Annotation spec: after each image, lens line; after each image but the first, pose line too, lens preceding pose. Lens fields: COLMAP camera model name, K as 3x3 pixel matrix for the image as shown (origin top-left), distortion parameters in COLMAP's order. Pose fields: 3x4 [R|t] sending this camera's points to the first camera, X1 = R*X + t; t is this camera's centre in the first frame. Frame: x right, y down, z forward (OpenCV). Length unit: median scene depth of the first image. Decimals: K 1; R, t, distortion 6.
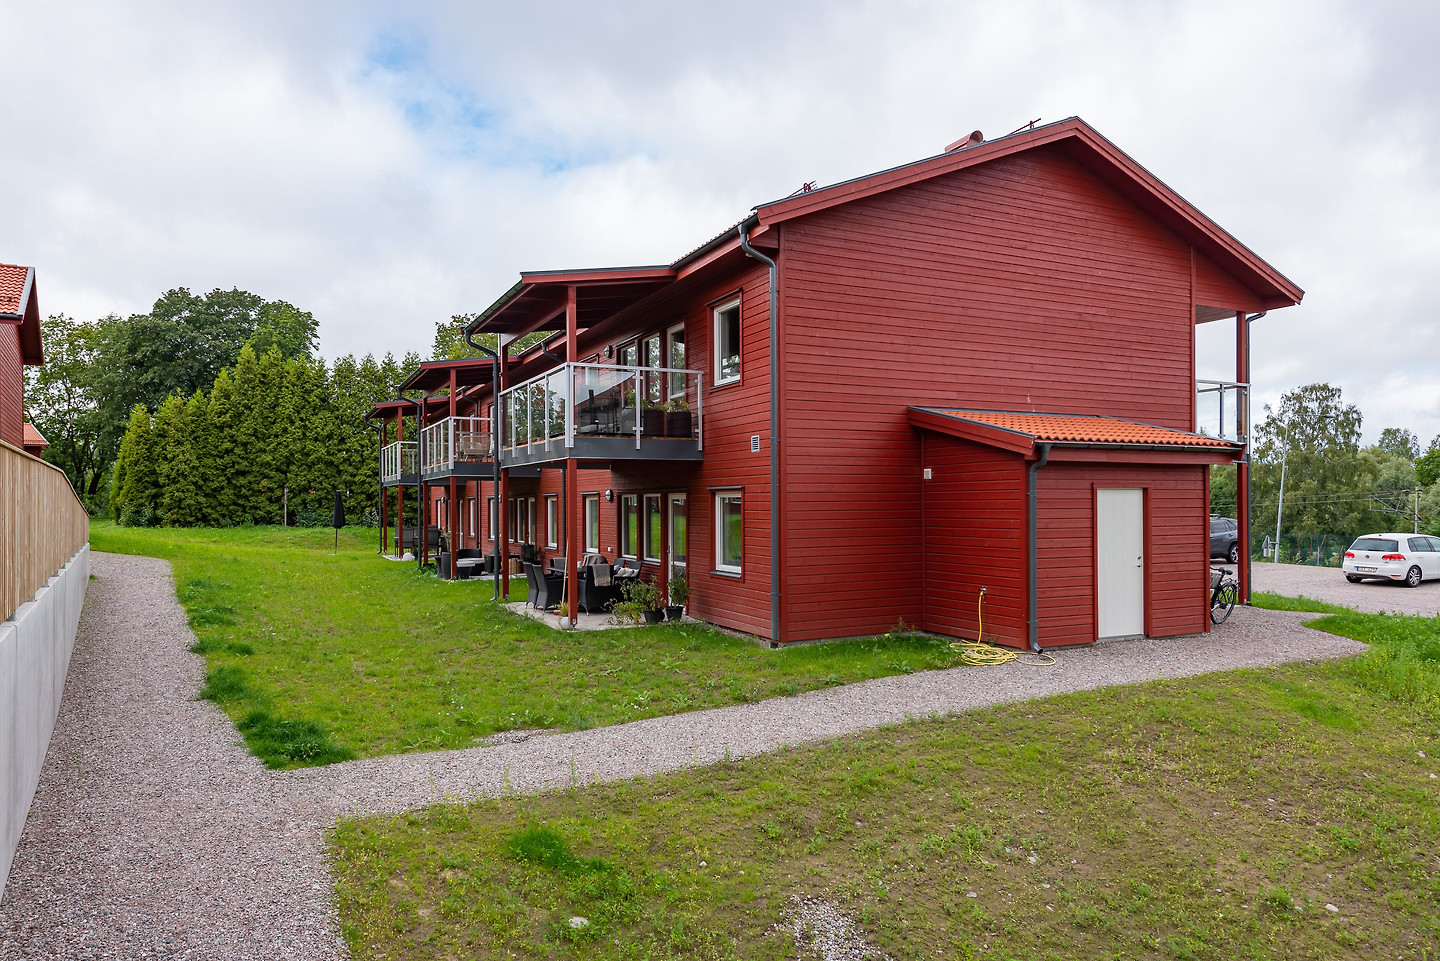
lens RADIAL K [[944.6, 0, 720.0], [0, 944.6, 480.5], [0, 0, 1]] dist [-0.001637, 0.000450]
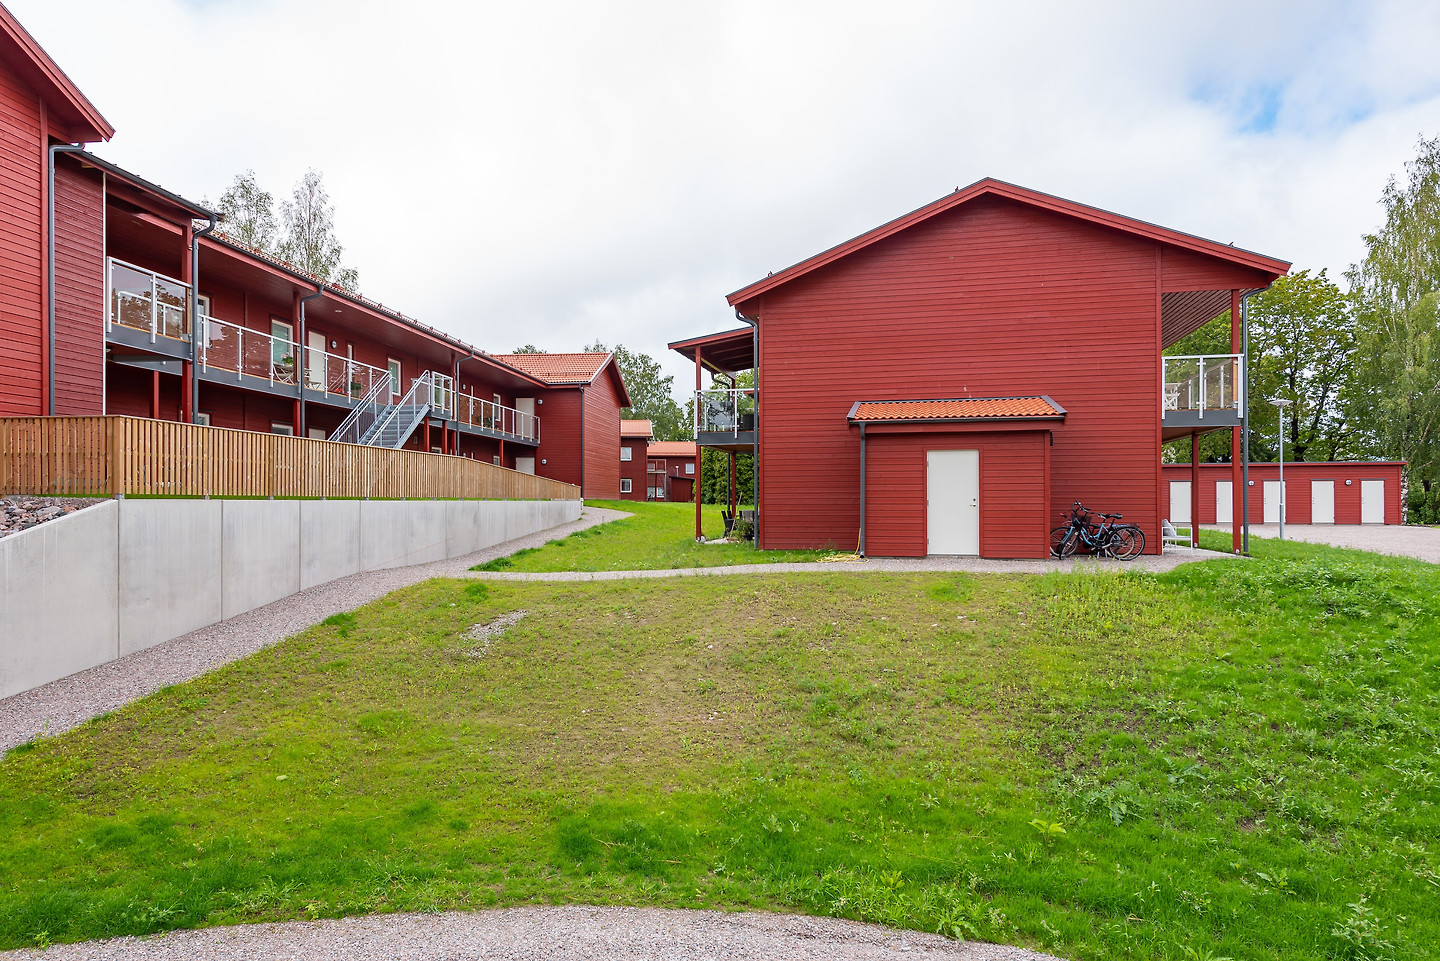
lens RADIAL K [[842.7, 0, 720.0], [0, 842.7, 480.5], [0, 0, 1]] dist [0.024649, -0.015903]
pose [[0.775990, -0.013437, -0.630602, 0.922784], [0.014002, 0.999894, -0.004076, 0.052379], [0.630590, -0.005667, 0.776095, -0.196418]]
